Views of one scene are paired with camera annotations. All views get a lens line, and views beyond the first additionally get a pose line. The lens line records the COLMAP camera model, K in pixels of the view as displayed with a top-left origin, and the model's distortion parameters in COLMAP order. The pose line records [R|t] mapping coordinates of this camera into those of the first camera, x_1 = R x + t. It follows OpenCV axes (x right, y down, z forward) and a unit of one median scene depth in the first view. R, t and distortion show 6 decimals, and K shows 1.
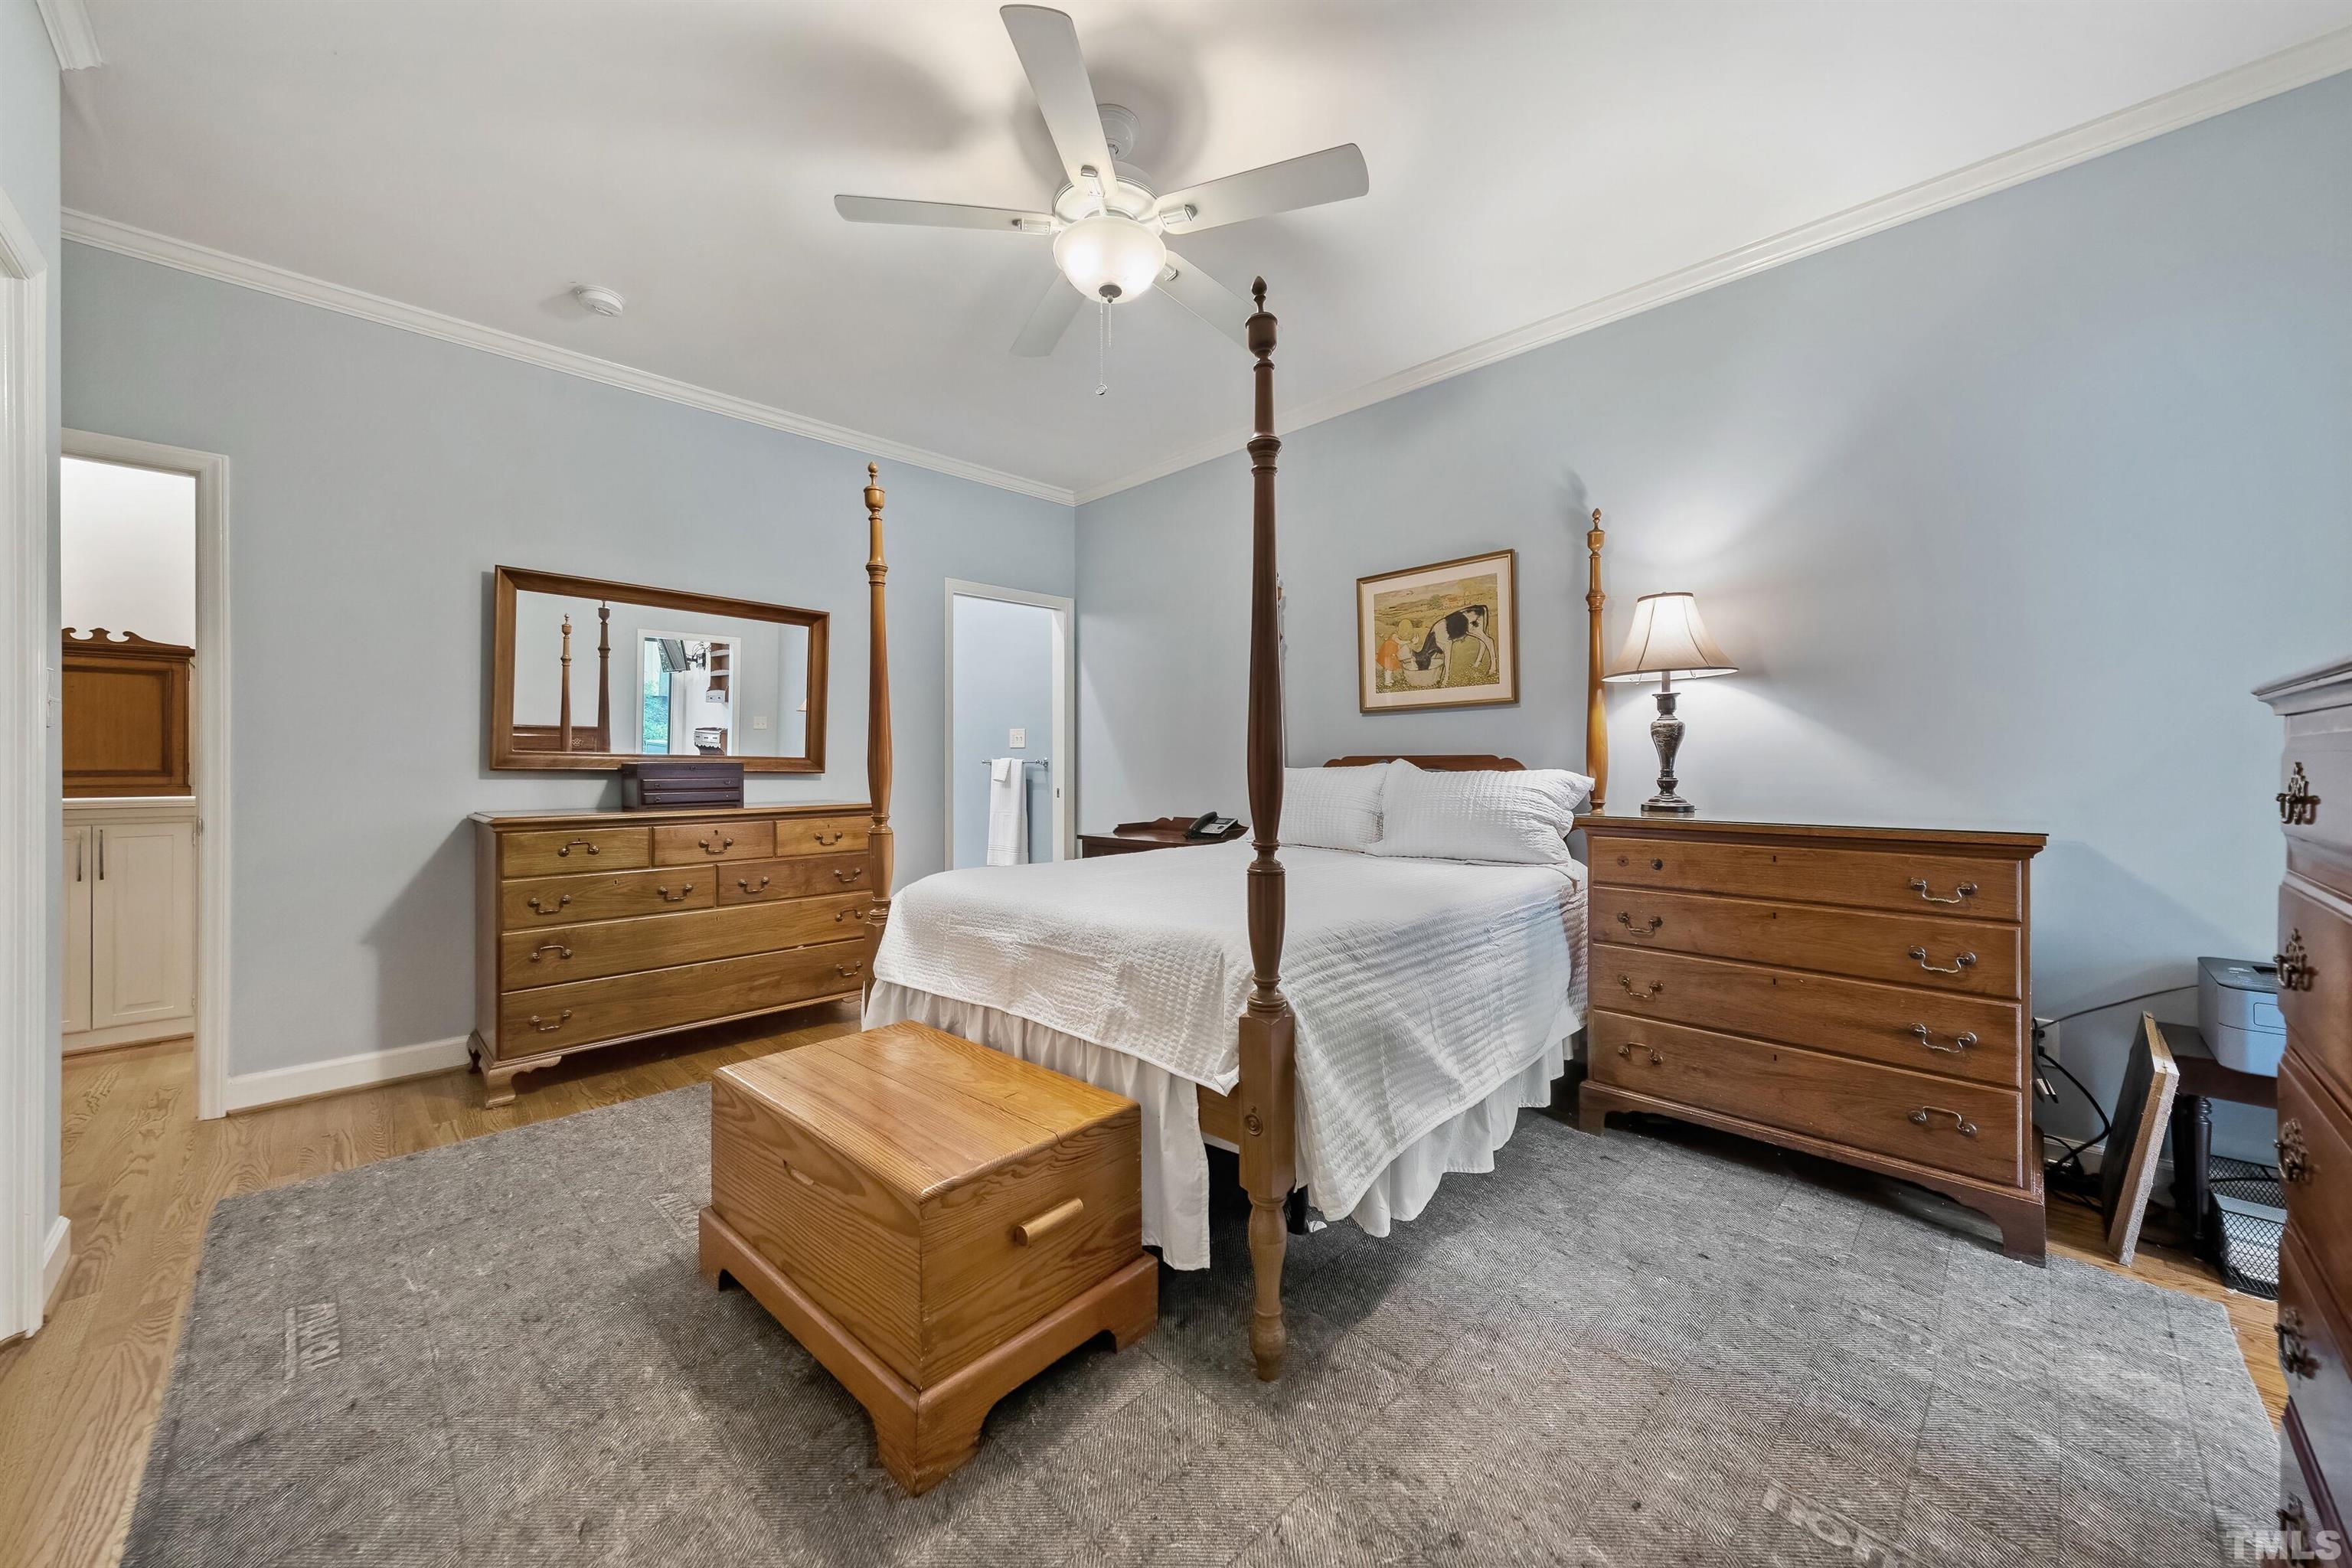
lens RADIAL K [[811.4, 0, 1159.0], [0, 811.4, 769.0], [0, 0, 1]] dist [0.005460, 0.000055]
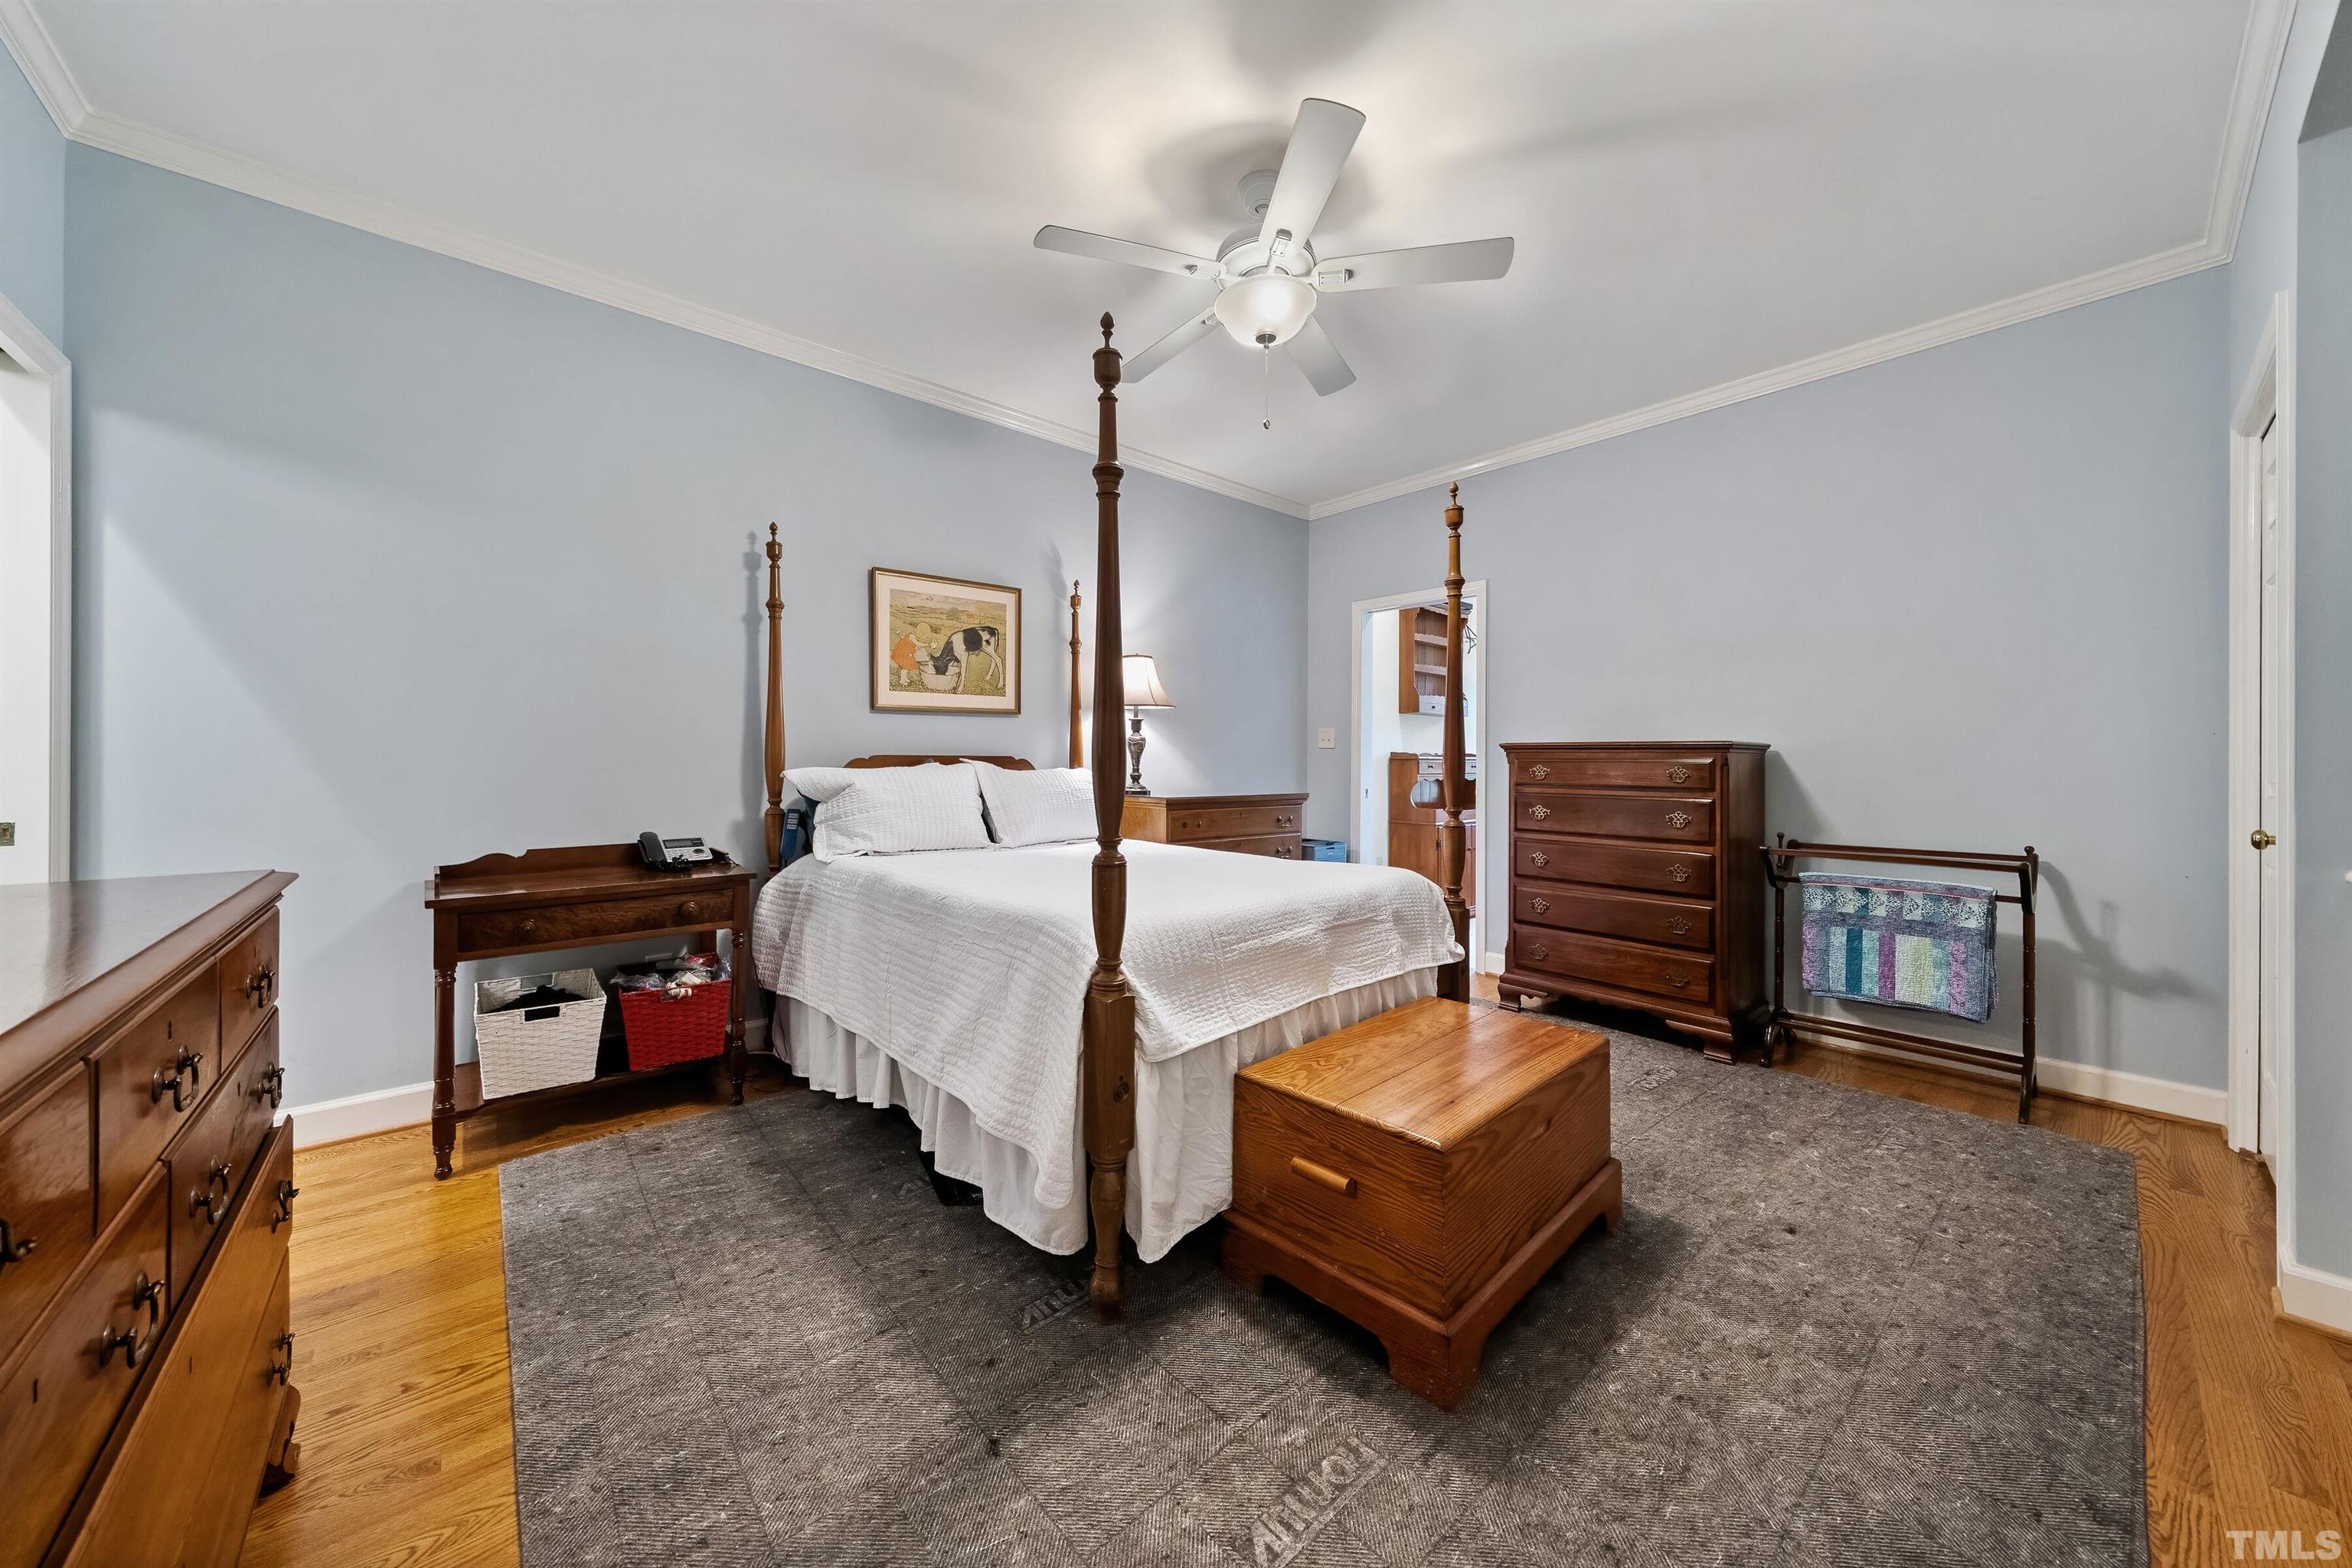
lens RADIAL K [[811.4, 0, 1159.0], [0, 811.4, 769.0], [0, 0, 1]] dist [0.005460, 0.000055]
pose [[0.099700, -0.005678, 0.995001, -0.925017], [0.005664, 0.999971, 0.005139, -0.004035], [-0.995001, 0.005124, 0.099729, 0.809734]]
